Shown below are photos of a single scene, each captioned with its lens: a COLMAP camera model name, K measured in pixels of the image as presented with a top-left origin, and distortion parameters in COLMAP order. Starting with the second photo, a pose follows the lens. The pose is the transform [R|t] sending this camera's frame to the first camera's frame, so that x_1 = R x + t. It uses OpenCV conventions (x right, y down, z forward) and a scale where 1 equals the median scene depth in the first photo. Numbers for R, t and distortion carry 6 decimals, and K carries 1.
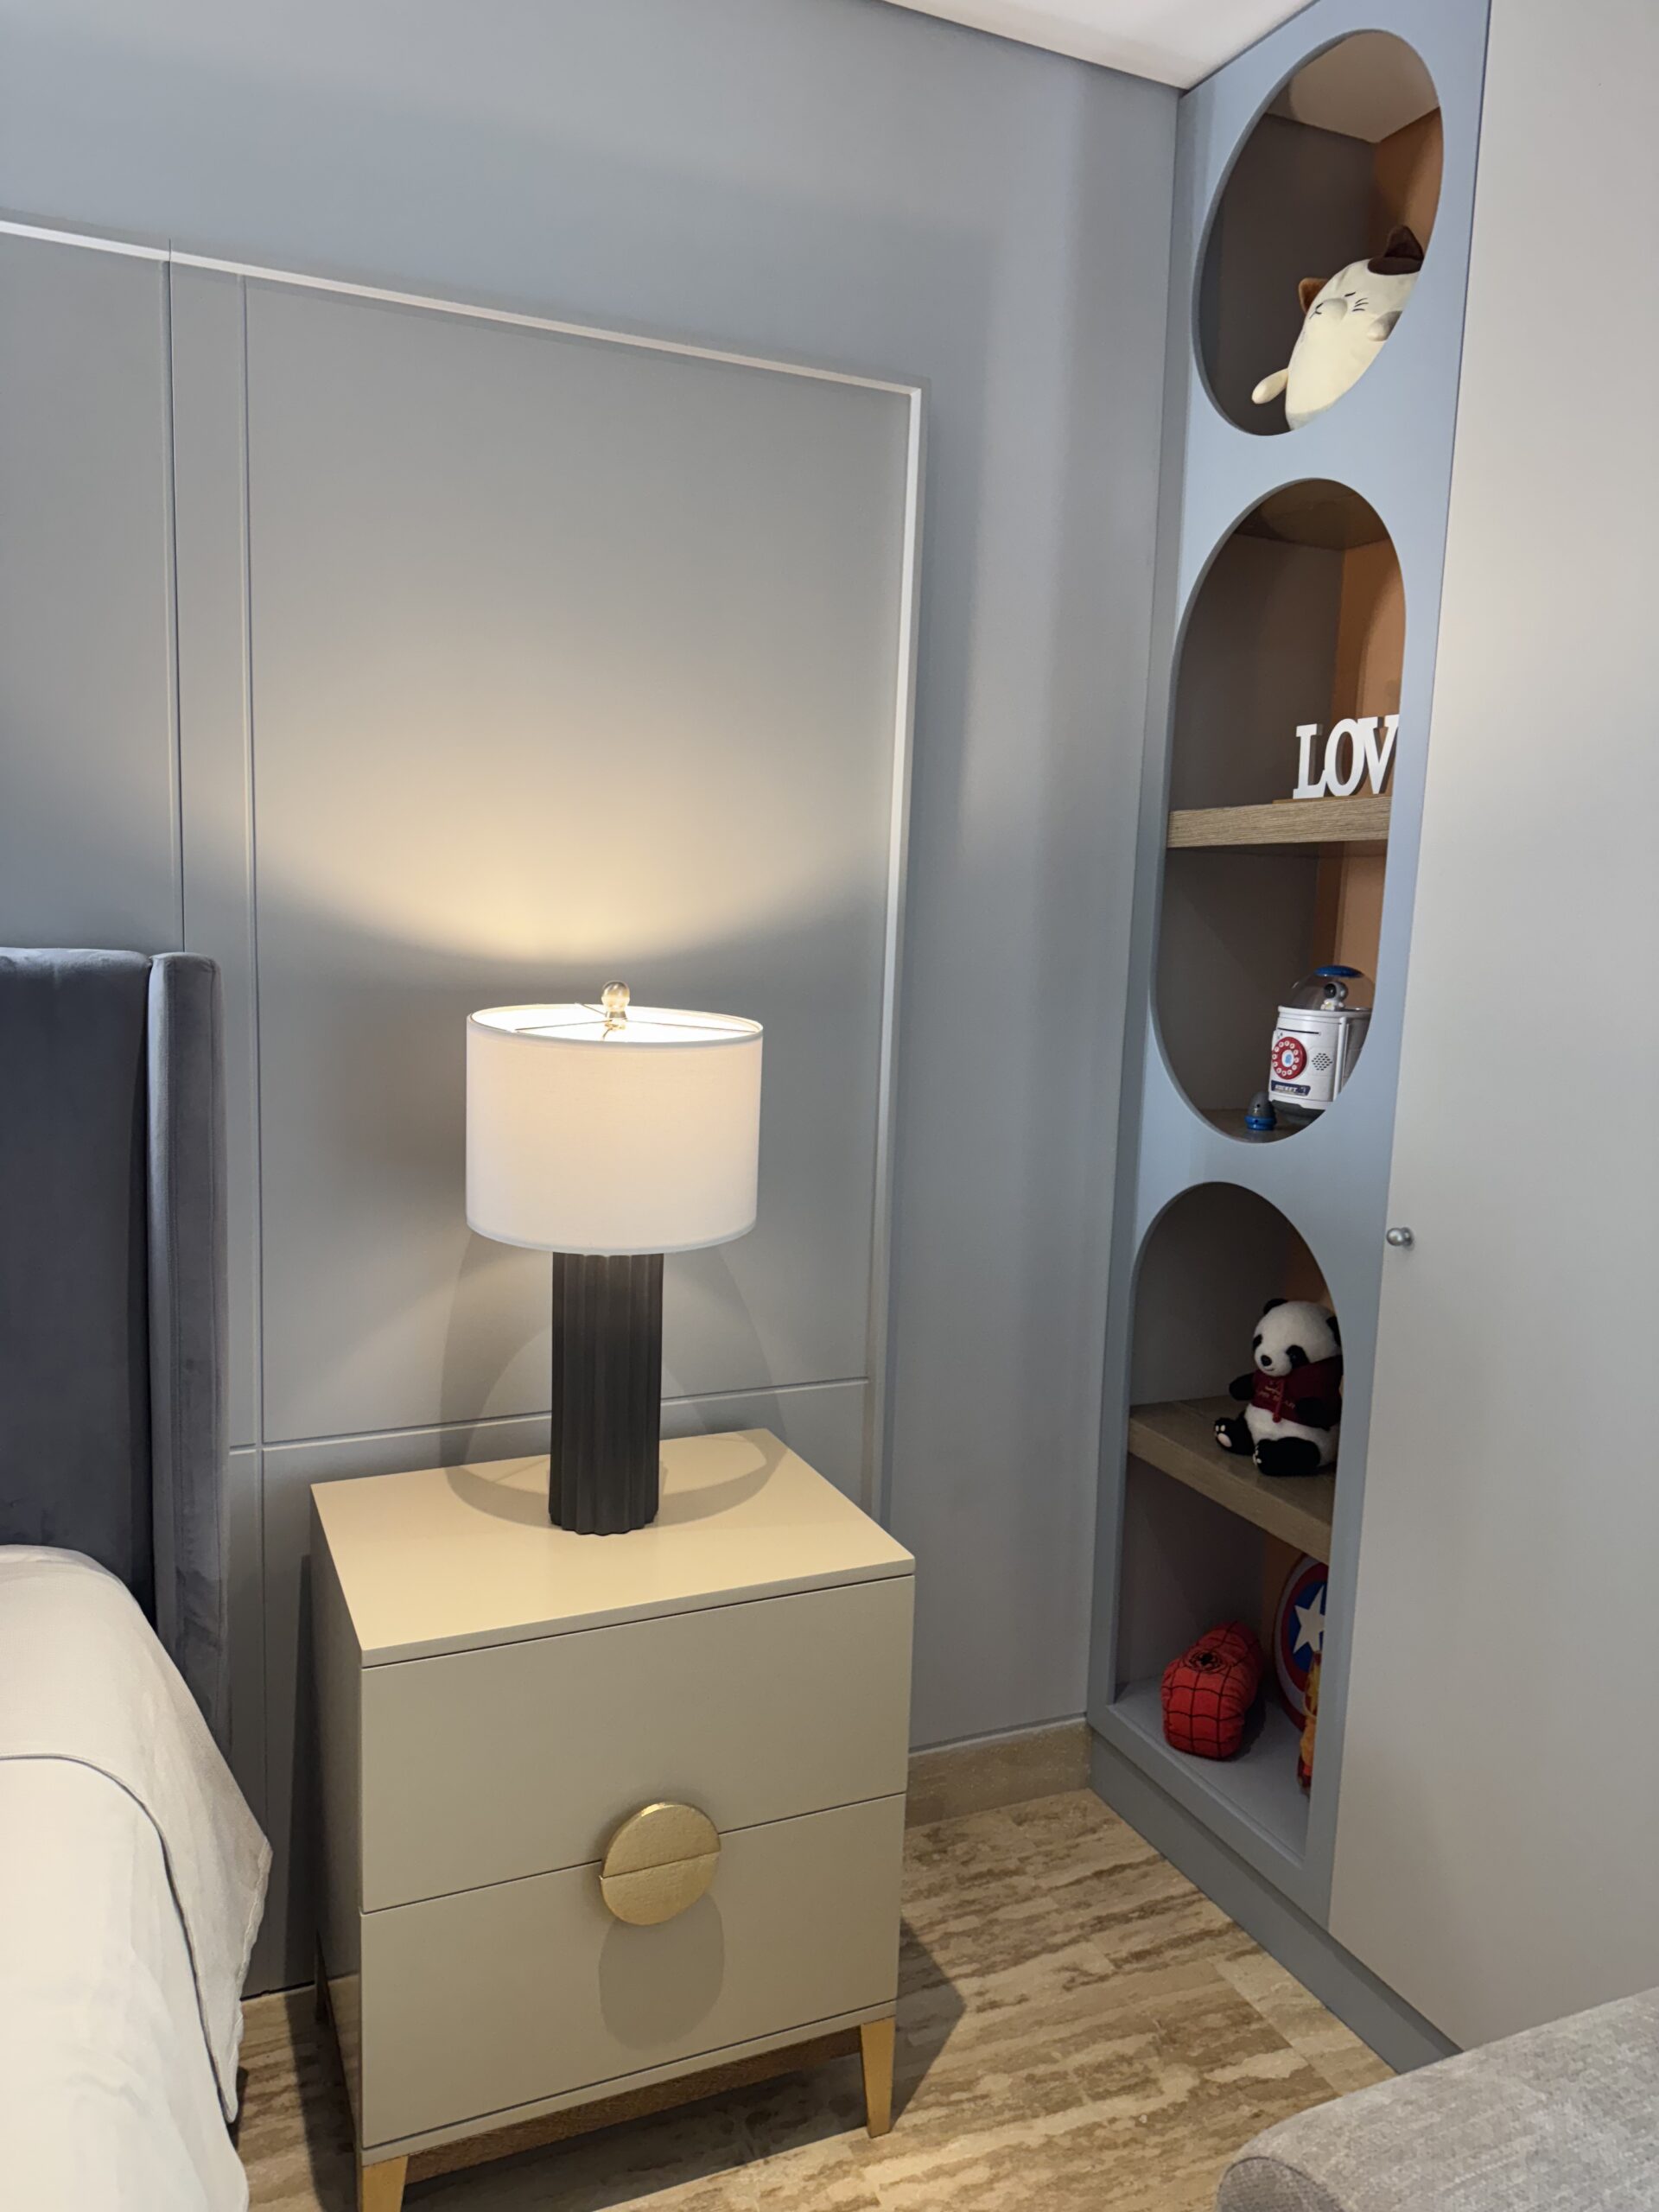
lens RADIAL K [[1598.0, 0, 835.9], [0, 1598.0, 1096.0], [0, 0, 1]] dist [0.056305, -0.009599]
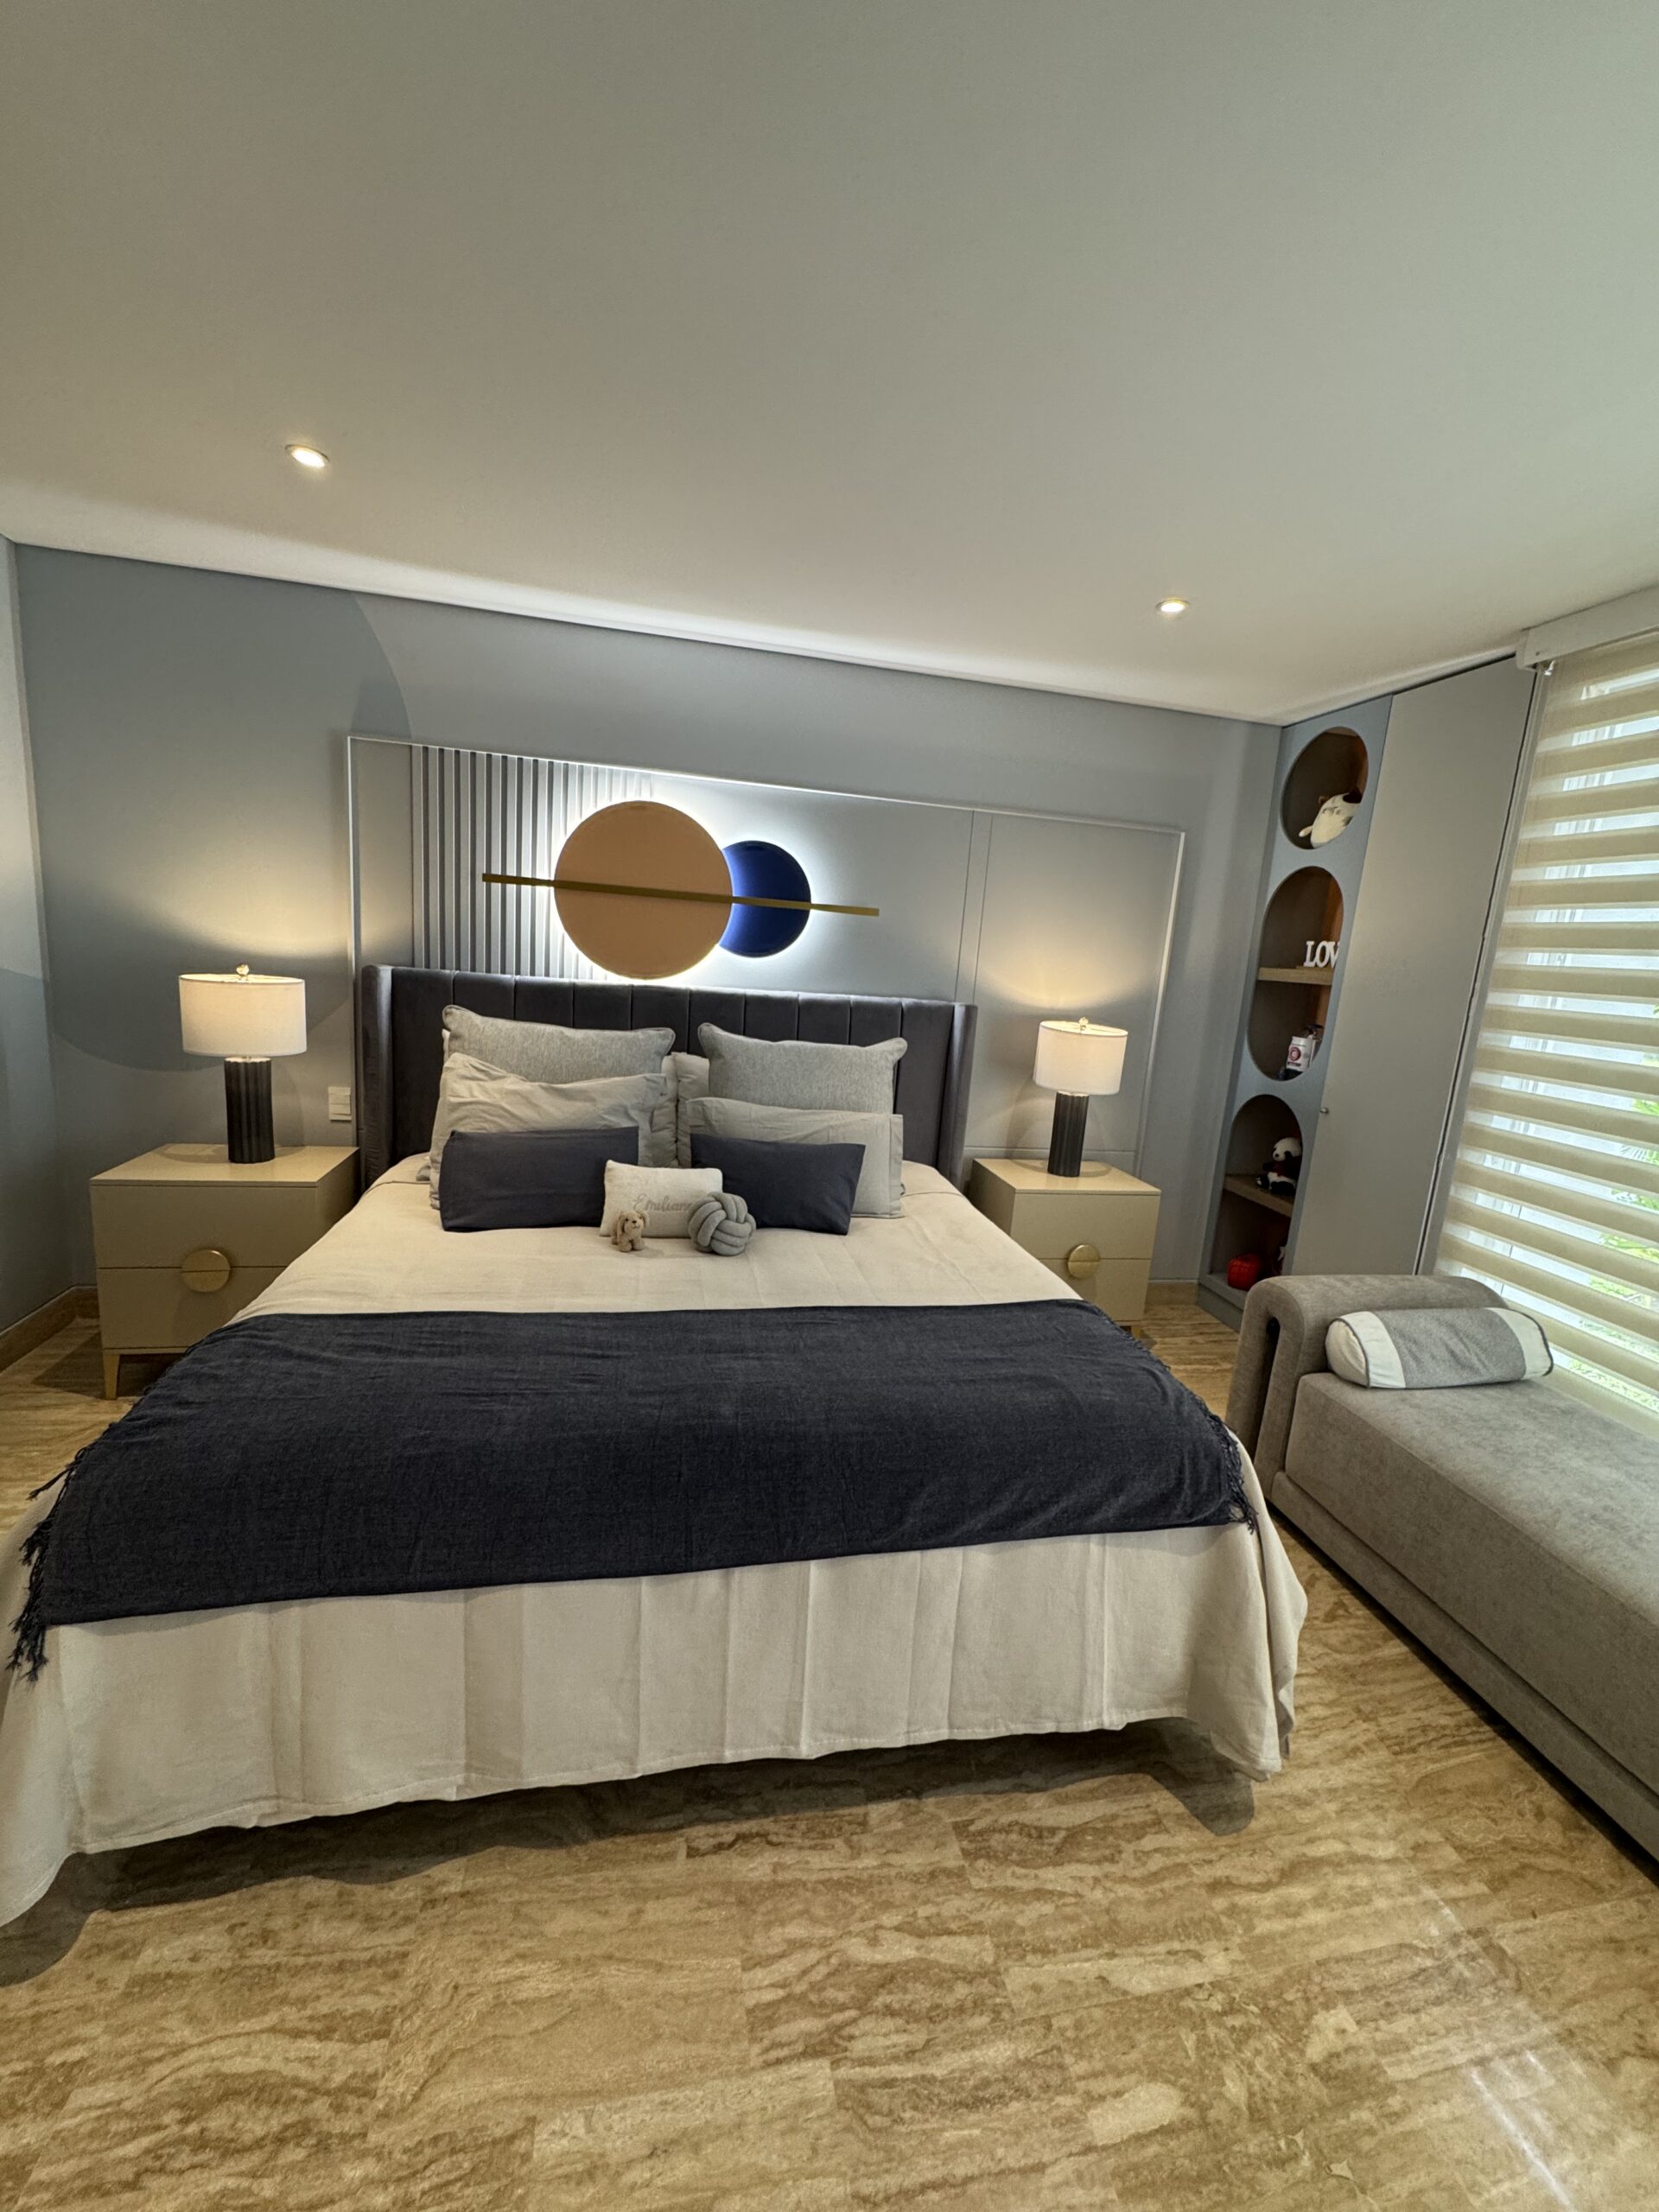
lens RADIAL K [[884.5, 0, 853.6], [0, 884.5, 1112.3], [0, 0, 1]] dist [0.000959, -0.000039]
pose [[0.977958, 0.075821, -0.194549, -0.190959], [-0.068332, 0.996650, 0.044928, 0.066323], [0.197304, -0.030644, 0.979863, -0.777164]]
